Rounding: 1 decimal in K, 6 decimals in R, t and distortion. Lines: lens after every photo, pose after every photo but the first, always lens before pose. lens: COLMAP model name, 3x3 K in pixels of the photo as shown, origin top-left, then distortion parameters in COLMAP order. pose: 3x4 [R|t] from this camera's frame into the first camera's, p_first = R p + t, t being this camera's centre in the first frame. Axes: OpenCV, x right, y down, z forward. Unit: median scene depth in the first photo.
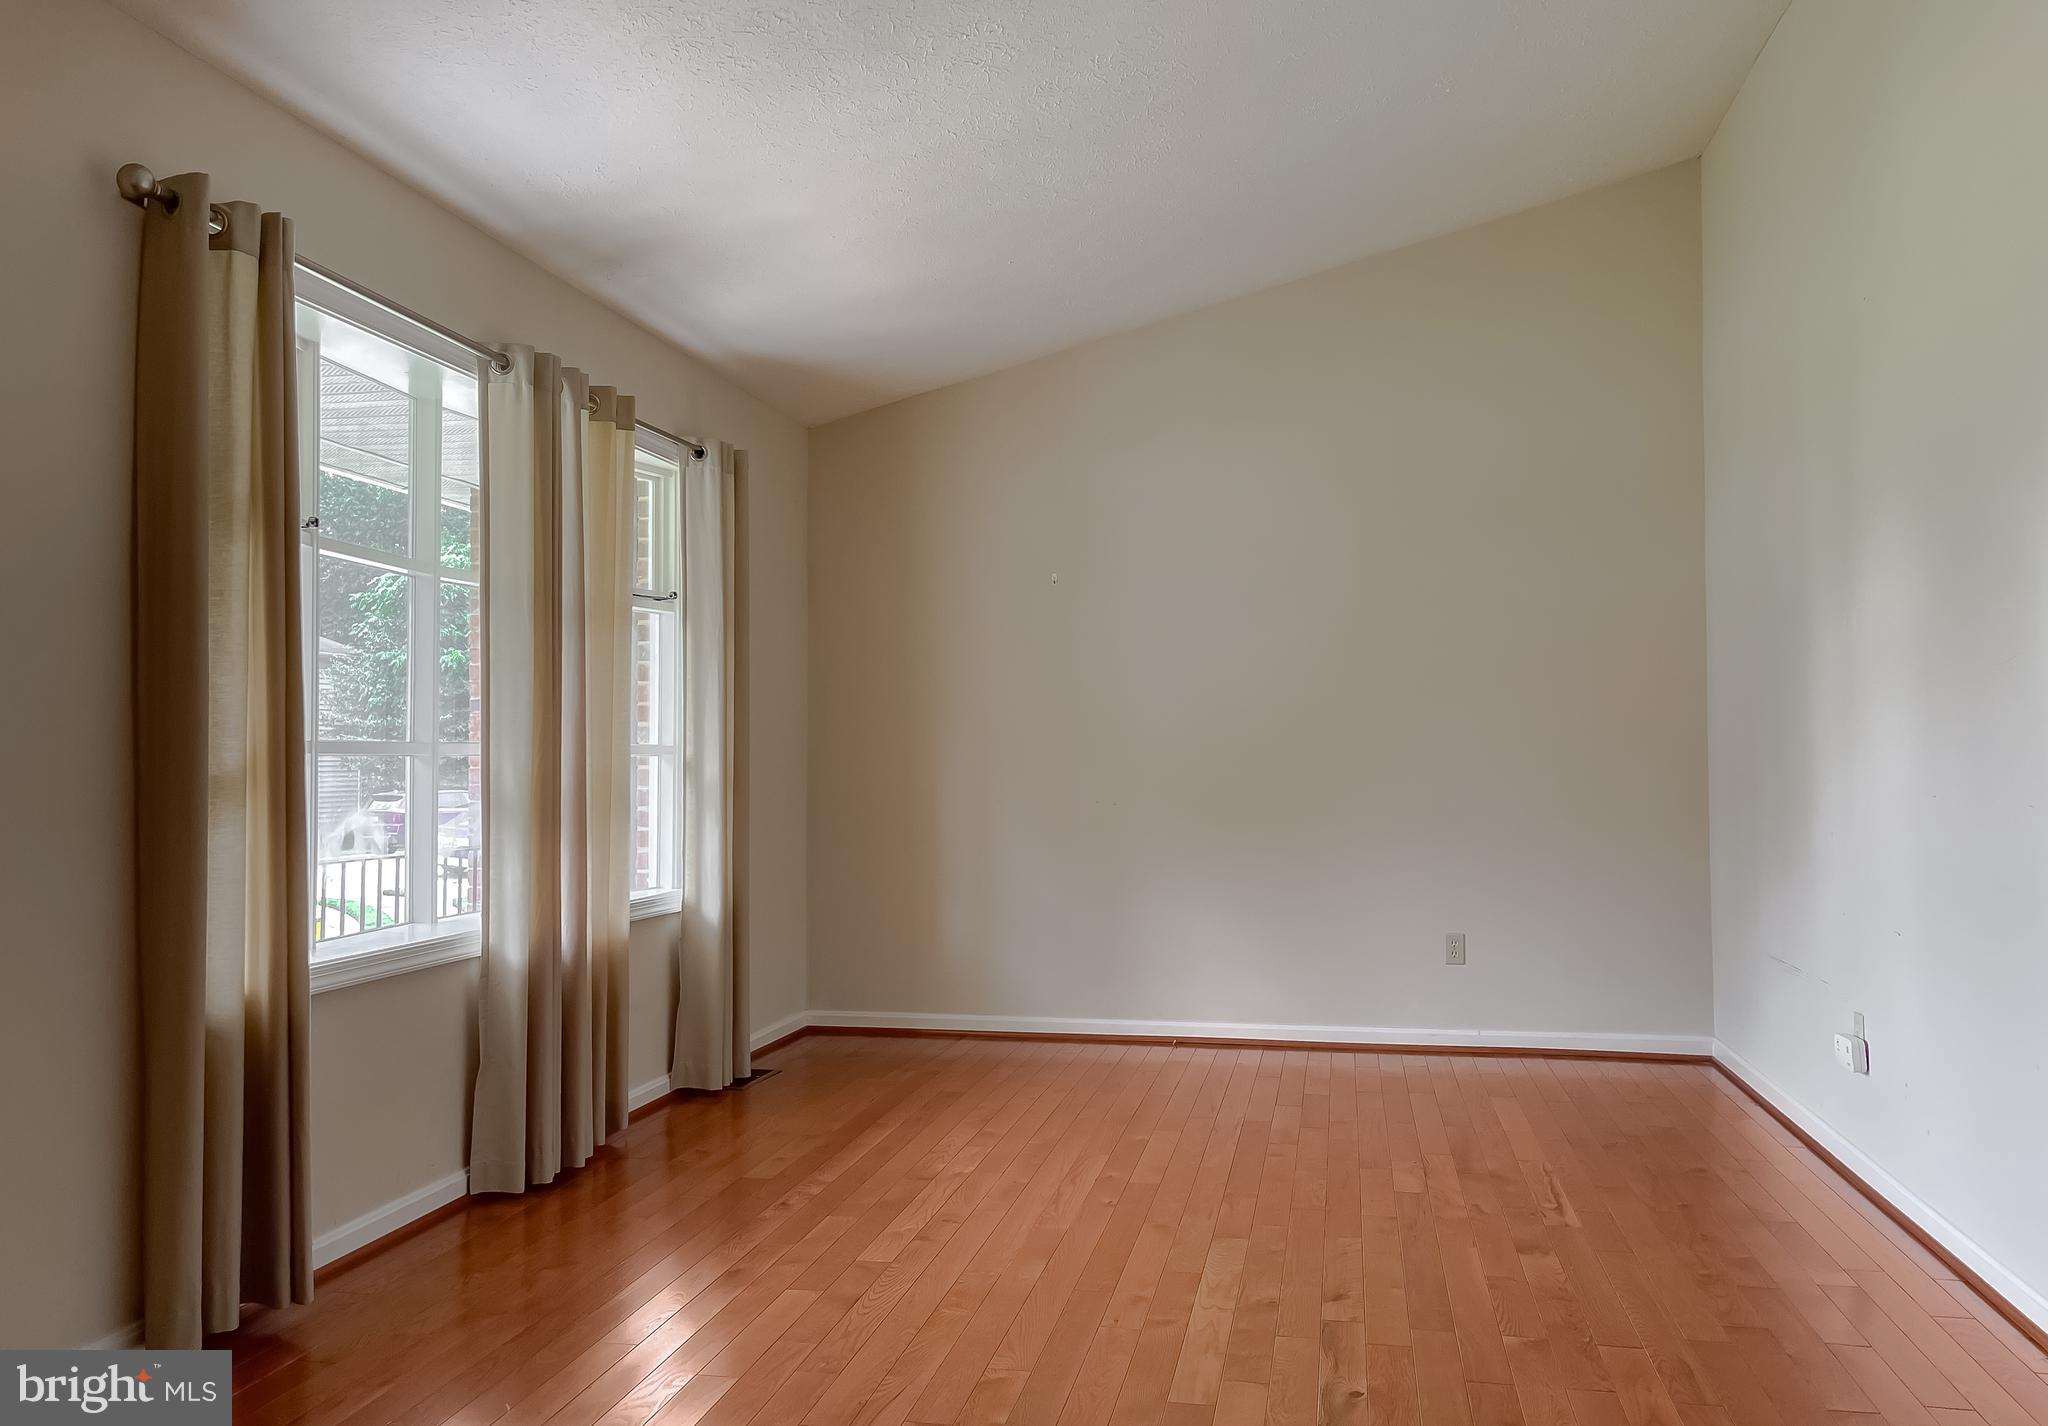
lens RADIAL K [[1561.0, 0, 1027.9], [0, 1561.0, 714.5], [0, 0, 1]] dist [0.047052, 0.001837]
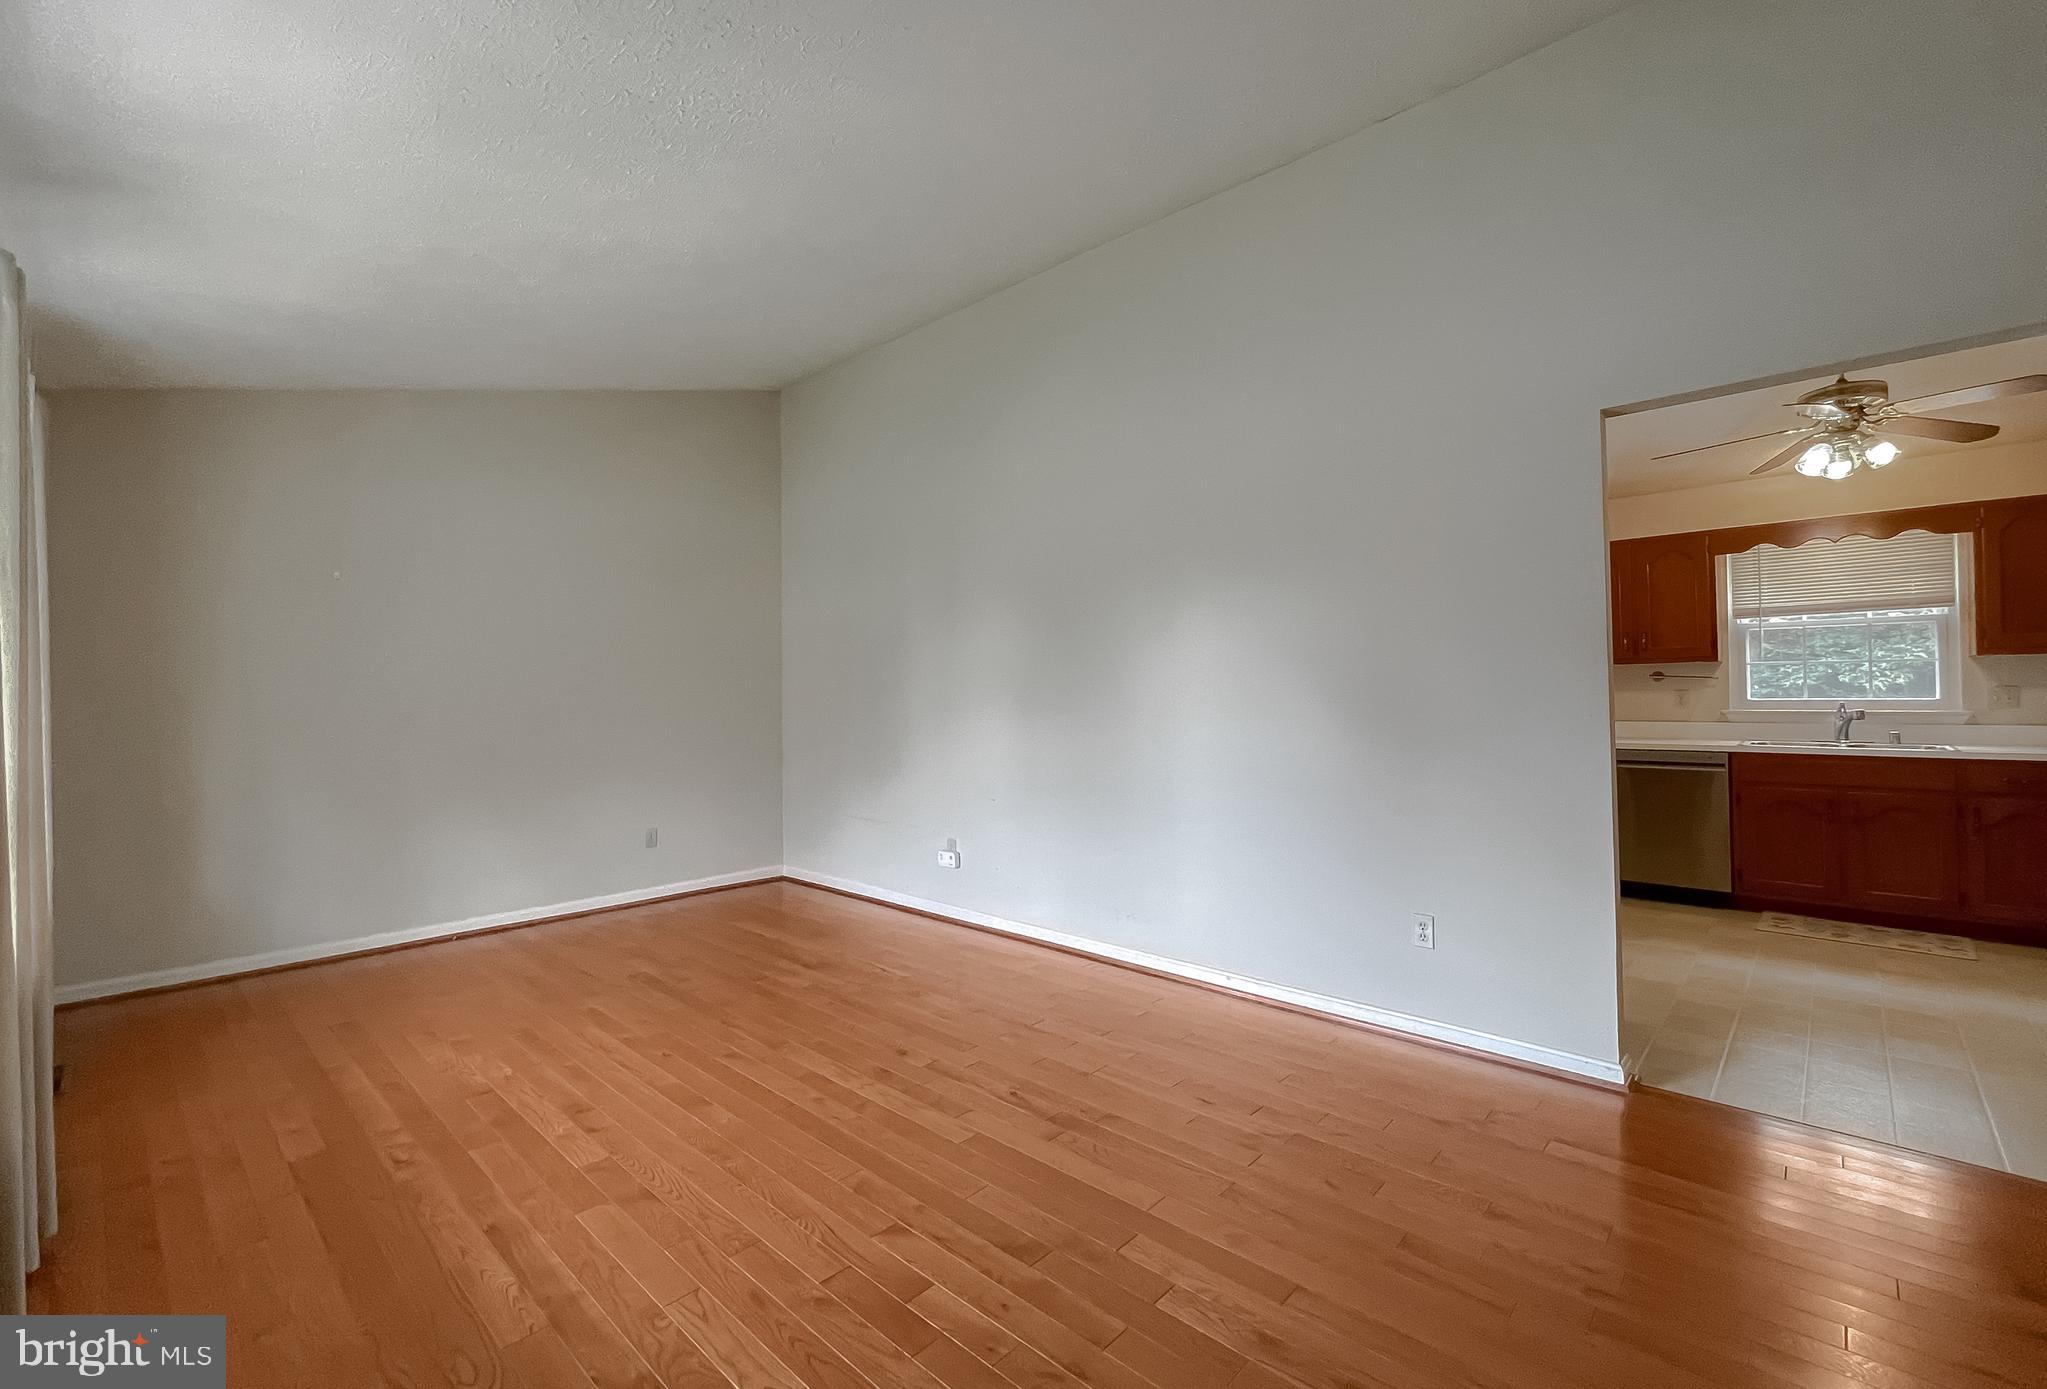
lens RADIAL K [[859.2, 0, 1009.2], [0, 859.2, 679.8], [0, 0, 1]] dist [-0.001356, -0.000472]
pose [[0.535893, 0.019505, 0.844060, -0.430645], [-0.019416, 0.999753, -0.010775, -0.016703], [-0.844062, -0.010614, 0.536140, 0.340610]]
